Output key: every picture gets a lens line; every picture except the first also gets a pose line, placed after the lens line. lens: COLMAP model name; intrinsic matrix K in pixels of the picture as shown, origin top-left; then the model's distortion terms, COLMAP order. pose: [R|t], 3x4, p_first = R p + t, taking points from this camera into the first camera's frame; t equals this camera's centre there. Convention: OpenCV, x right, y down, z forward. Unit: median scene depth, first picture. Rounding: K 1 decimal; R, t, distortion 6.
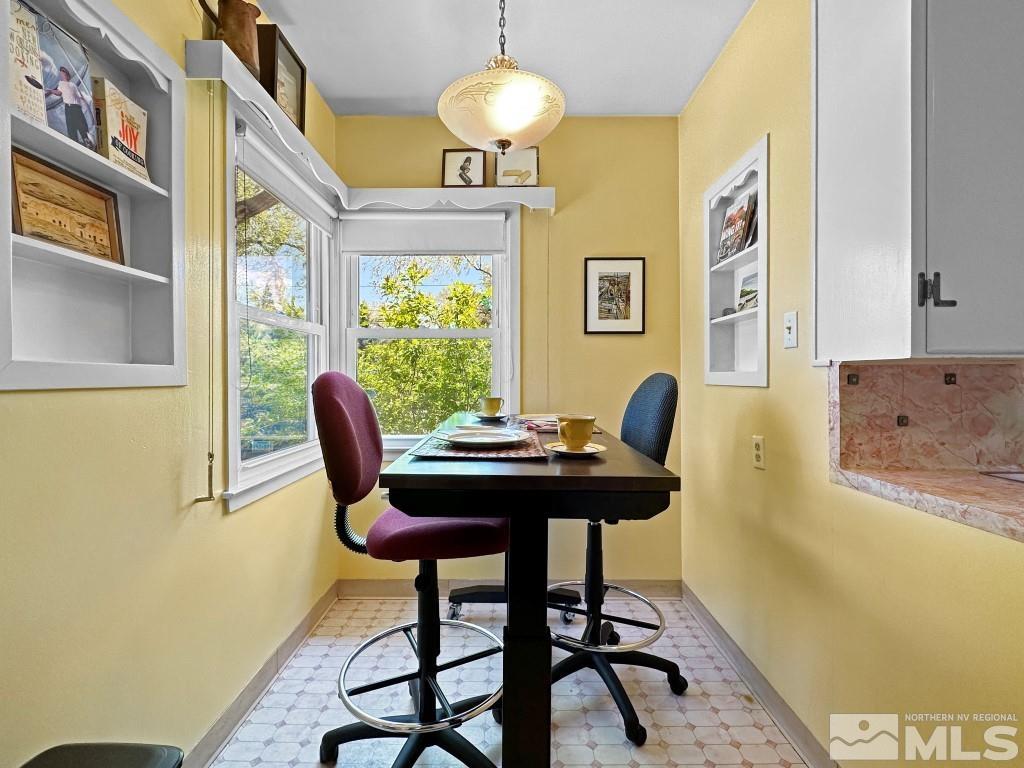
lens RADIAL K [[471.0, 0, 509.5], [0, 471.0, 378.3], [0, 0, 1]] dist [-0.002263, 0.000010]
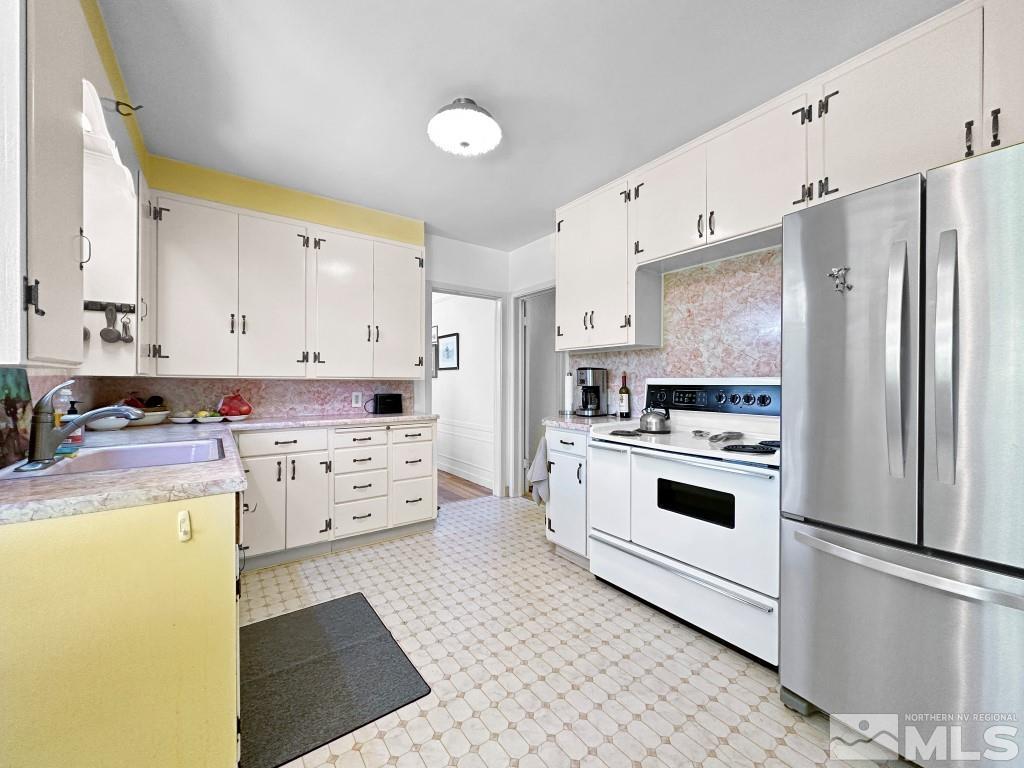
lens RADIAL K [[413.7, 0, 491.7], [0, 413.7, 384.1], [0, 0, 1]] dist [-0.003328, 0.000127]
pose [[-0.573888, -0.008166, 0.818893, -0.219587], [0.001031, 0.999942, 0.010694, -0.006695], [-0.818933, 0.006981, -0.573847, 0.421464]]
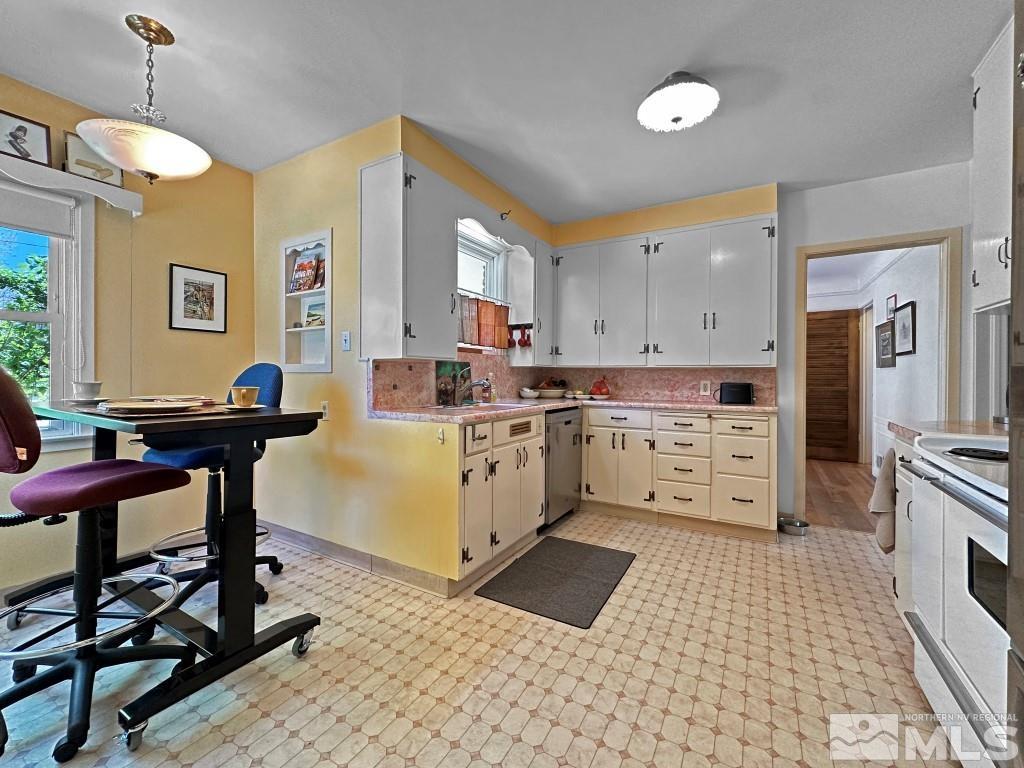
lens RADIAL K [[413.7, 0, 510.7], [0, 413.7, 376.0], [0, 0, 1]] dist [-0.003328, 0.000127]
pose [[0.504620, -0.000200, 0.863342, -0.412649], [-0.000732, 1.000000, 0.000659, 0.027888], [-0.863341, -0.000964, 0.504619, -0.326029]]
